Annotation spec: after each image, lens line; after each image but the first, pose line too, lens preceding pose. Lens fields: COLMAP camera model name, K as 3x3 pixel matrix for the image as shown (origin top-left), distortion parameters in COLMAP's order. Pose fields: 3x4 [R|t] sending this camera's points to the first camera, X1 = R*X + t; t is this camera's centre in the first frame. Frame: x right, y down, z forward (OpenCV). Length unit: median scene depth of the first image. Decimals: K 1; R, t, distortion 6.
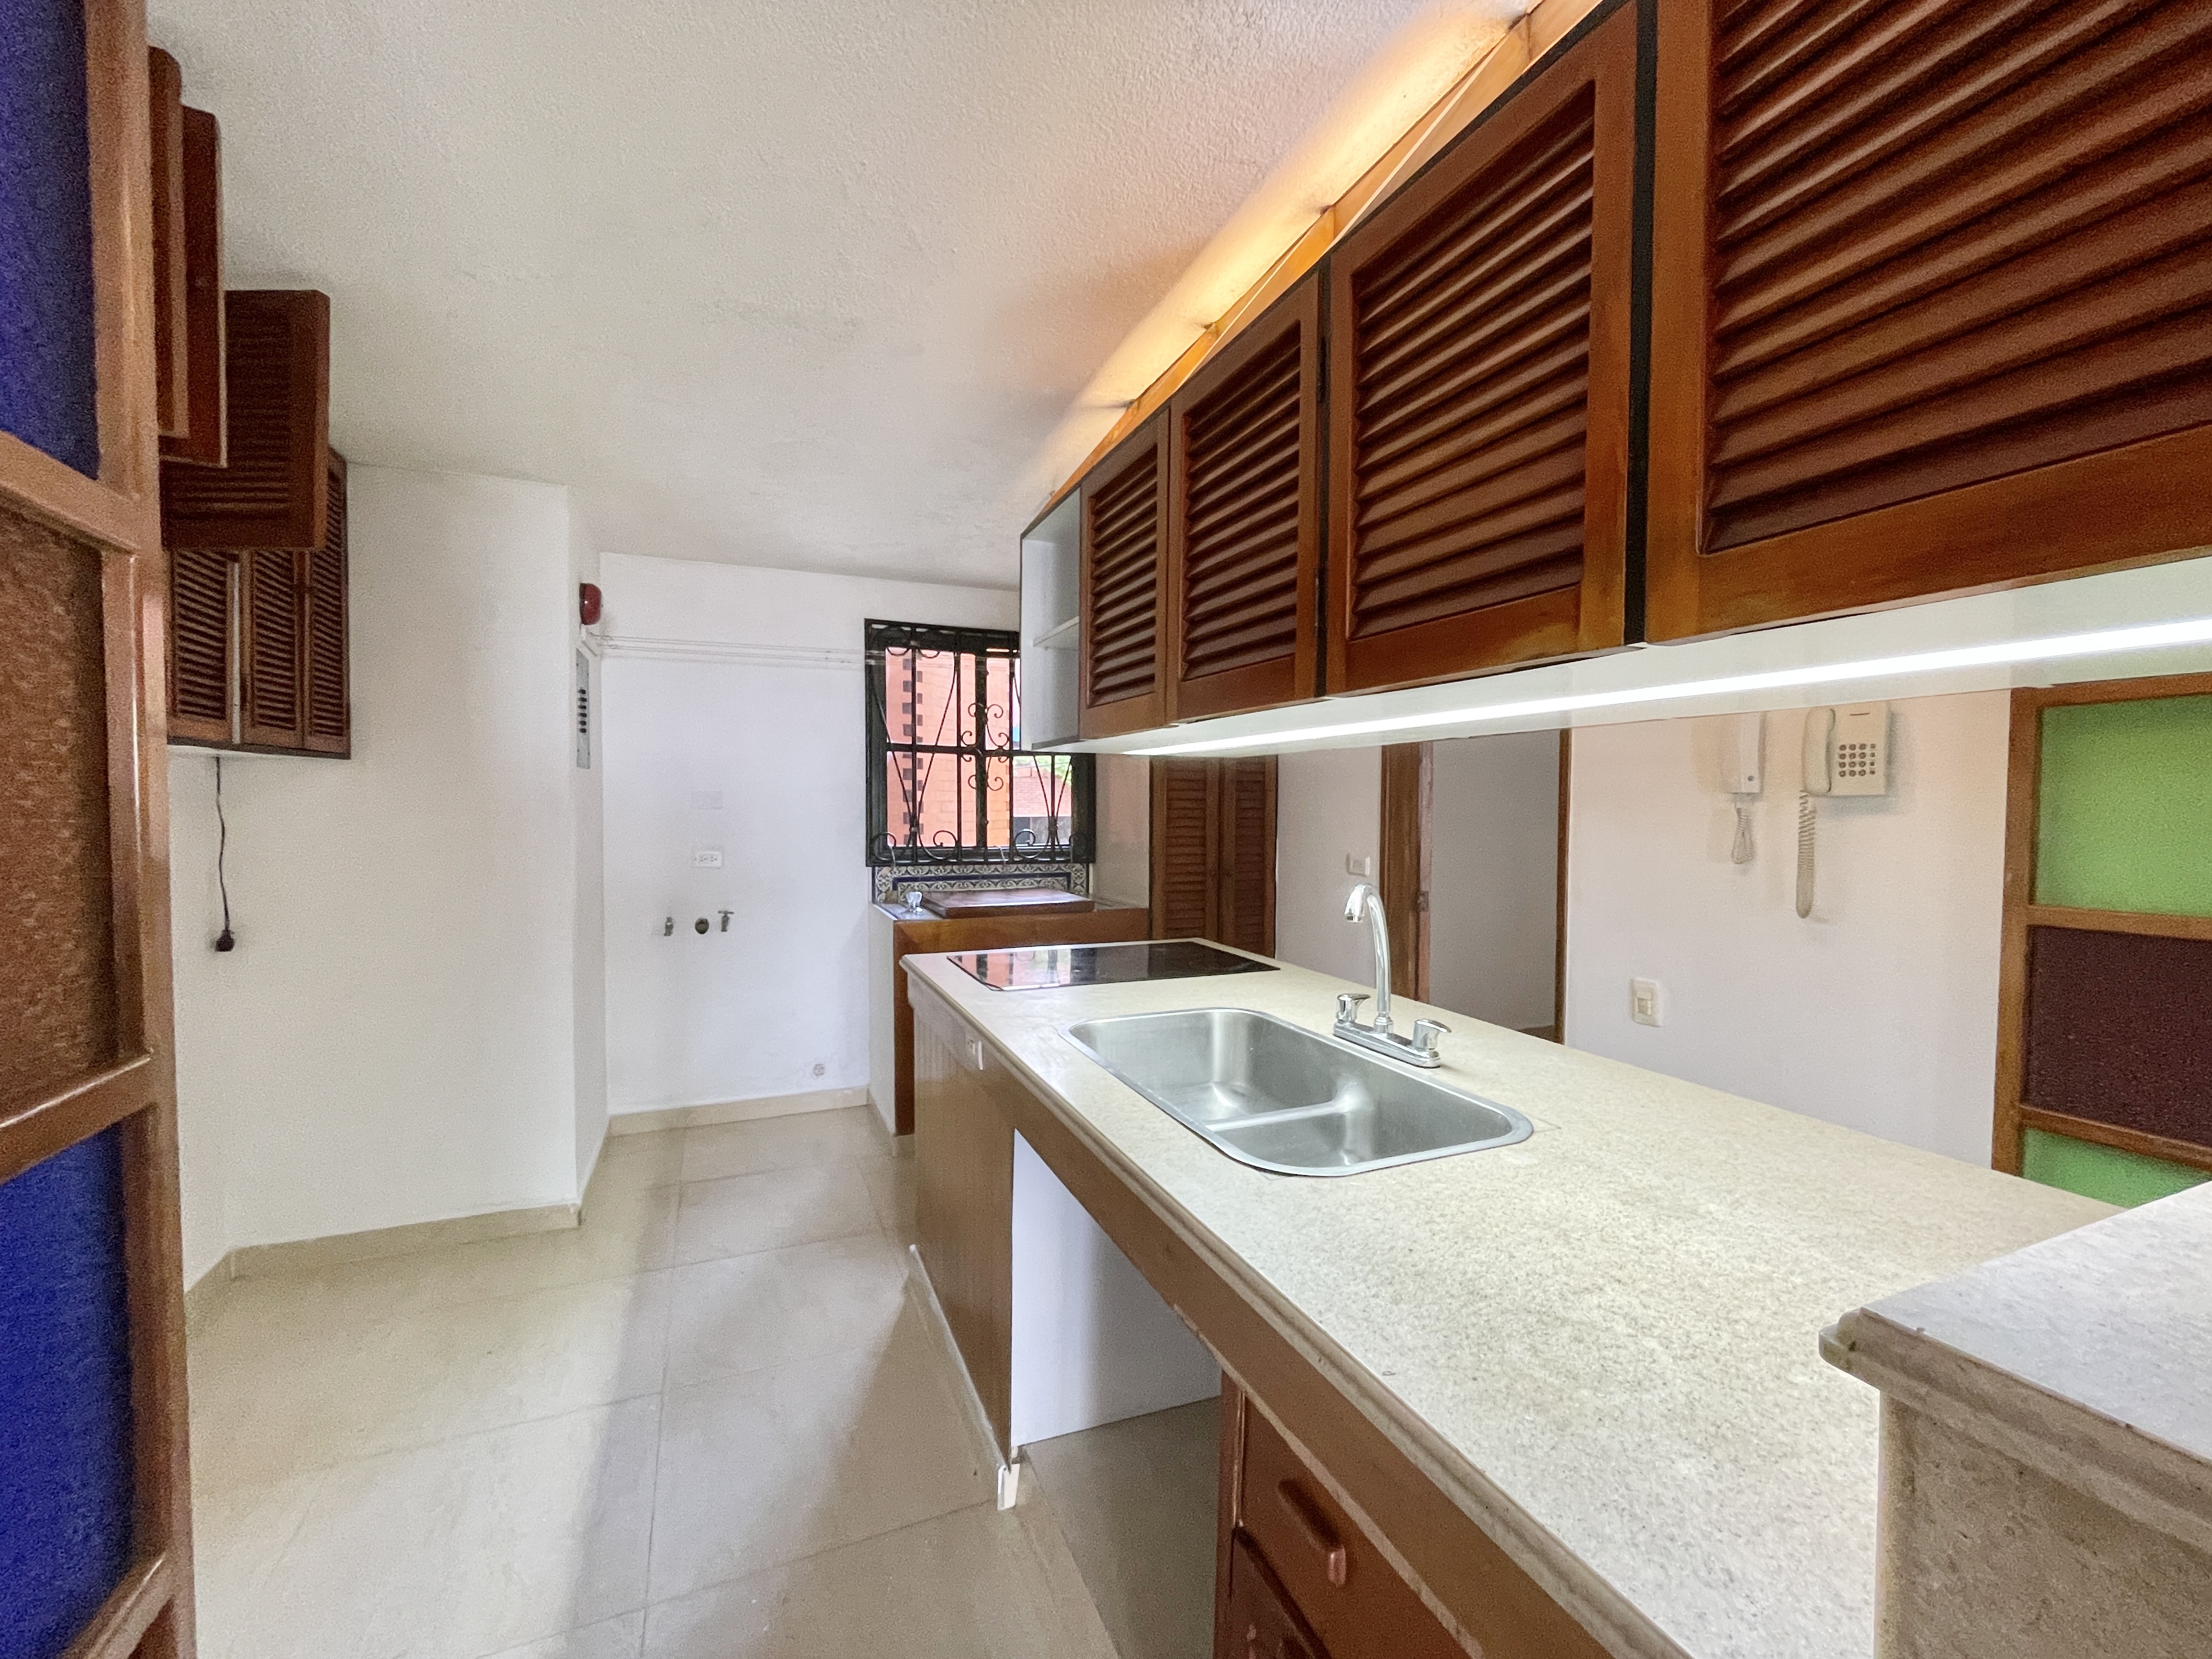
lens RADIAL K [[906.1, 0, 1102.9], [0, 906.1, 827.1], [0, 0, 1]] dist [-0.000995, 0.000147]
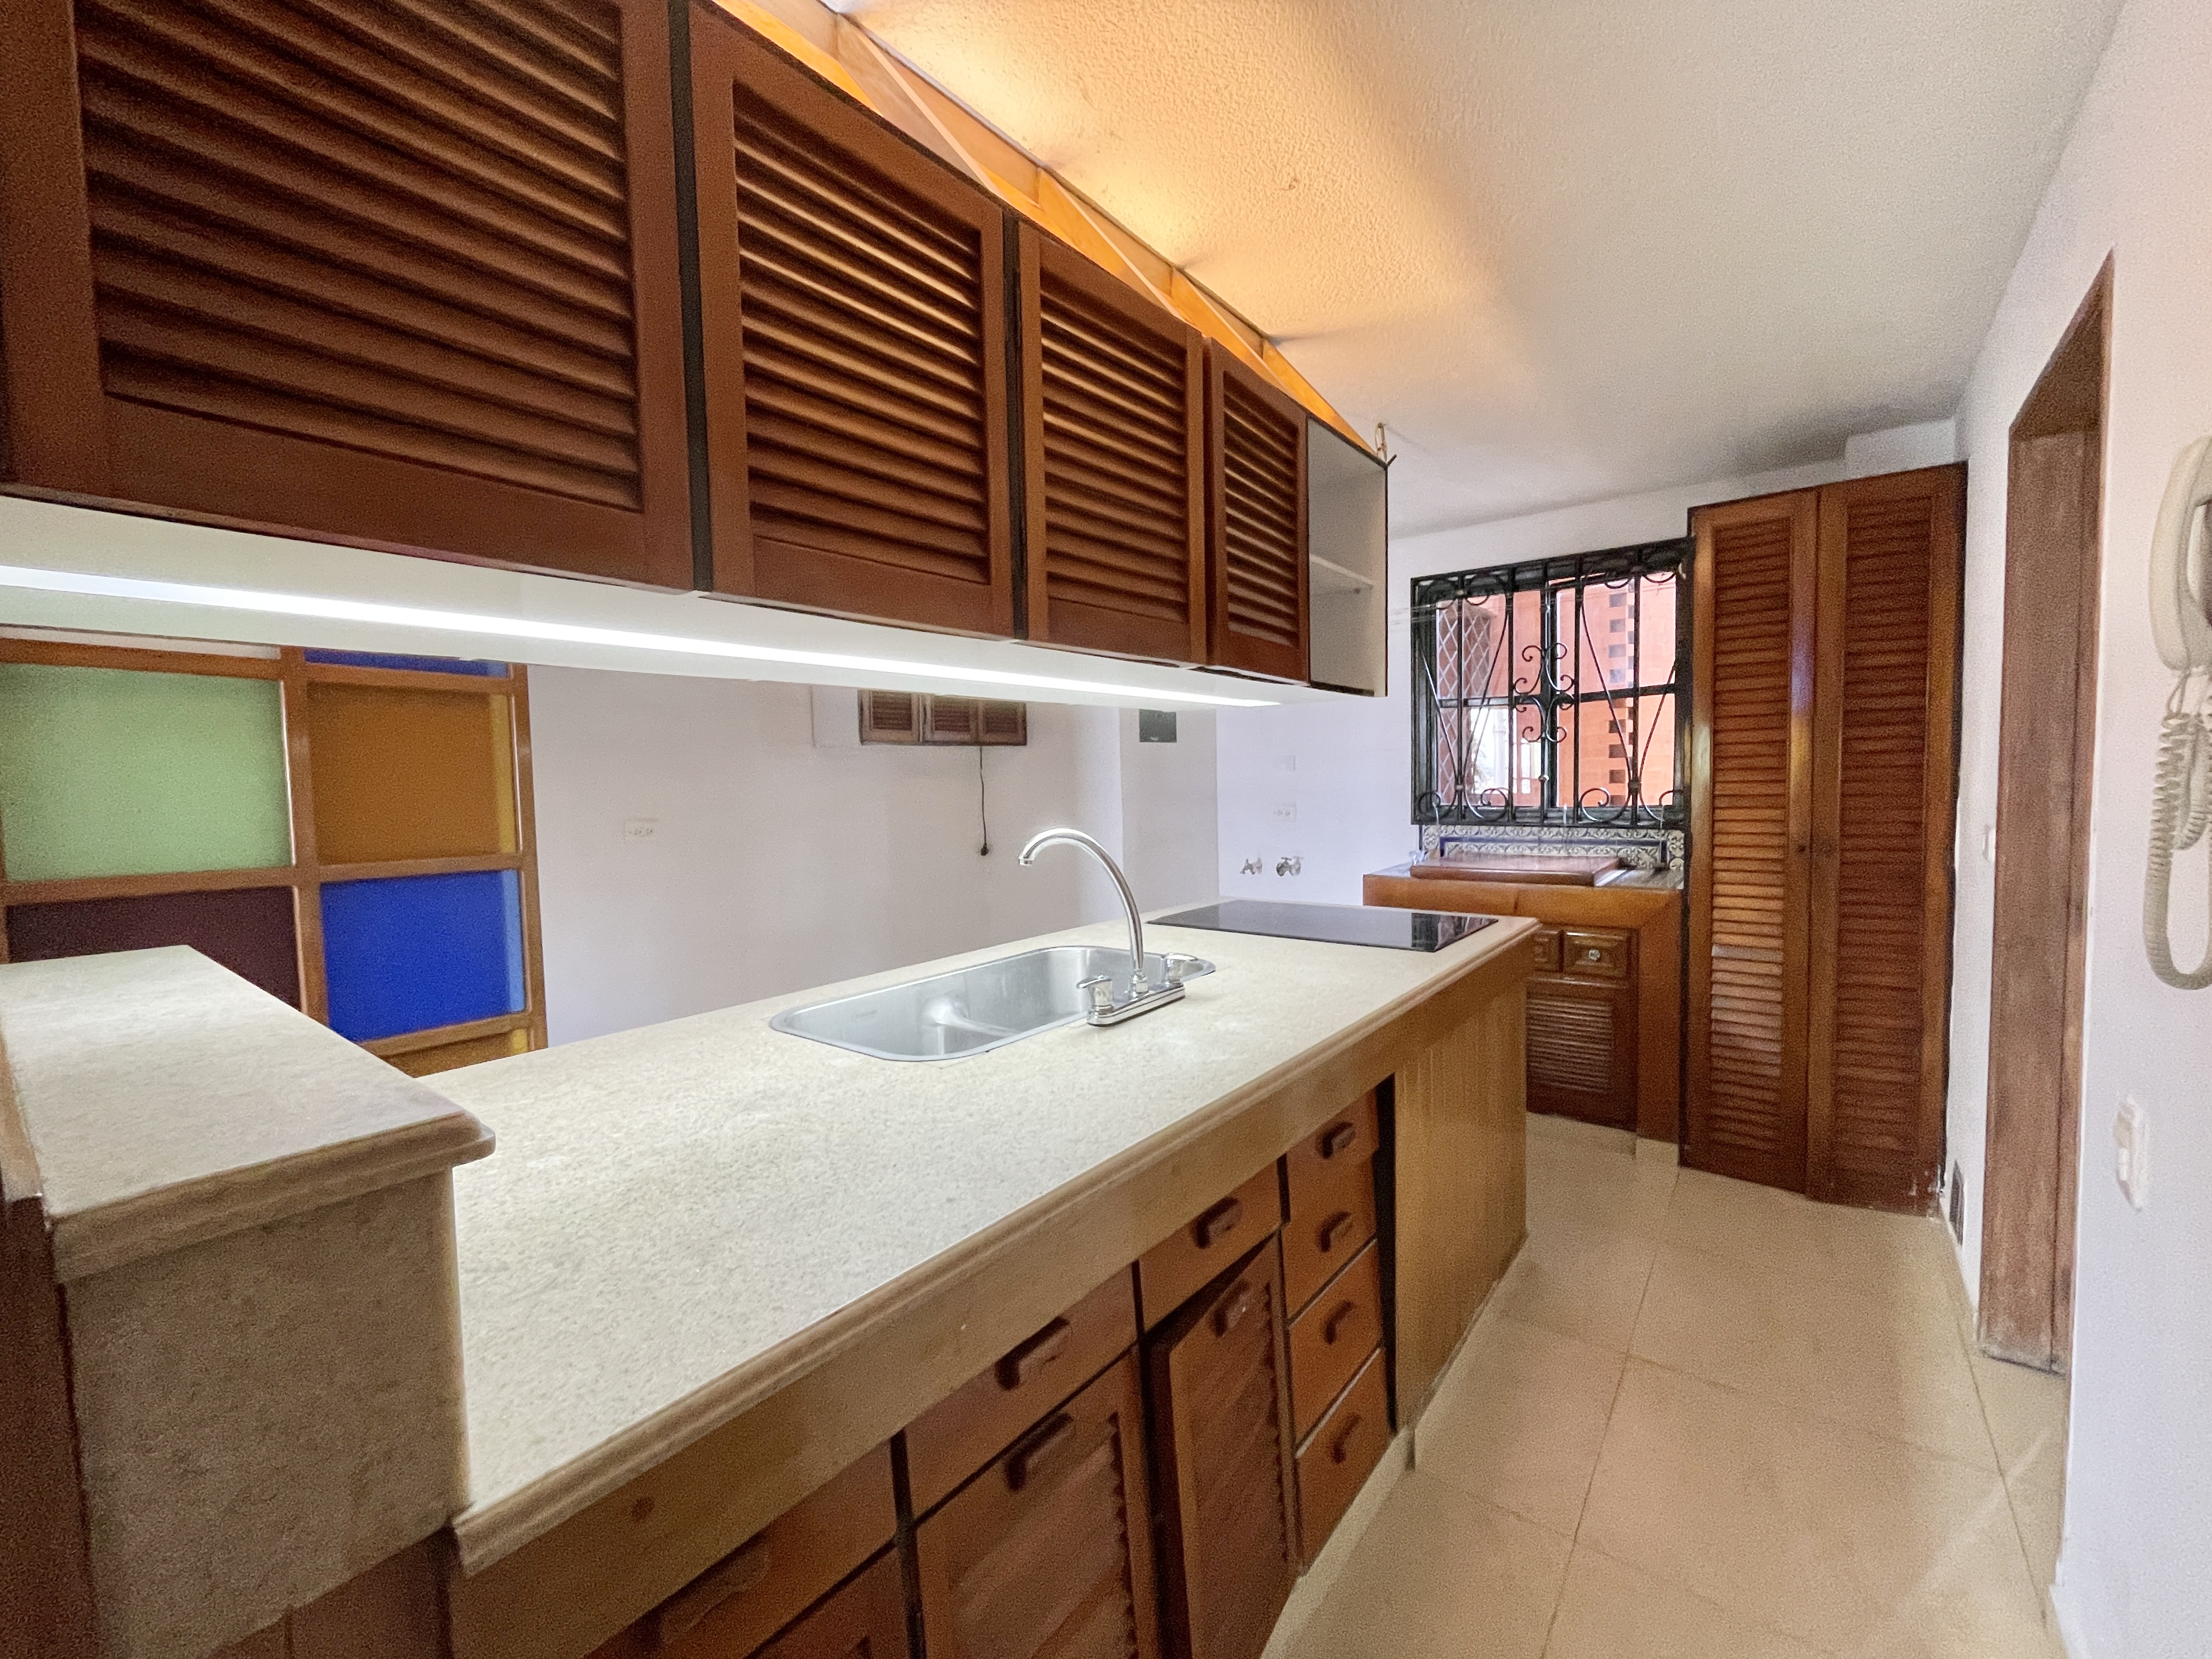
lens RADIAL K [[906.1, 0, 1115.8], [0, 906.1, 828.6], [0, 0, 1]] dist [-0.000995, 0.000147]
pose [[0.503989, 0.035585, -0.862977, 0.442699], [0.001152, 0.999122, 0.041872, 0.005712], [0.863709, -0.022097, 0.503506, 0.198321]]
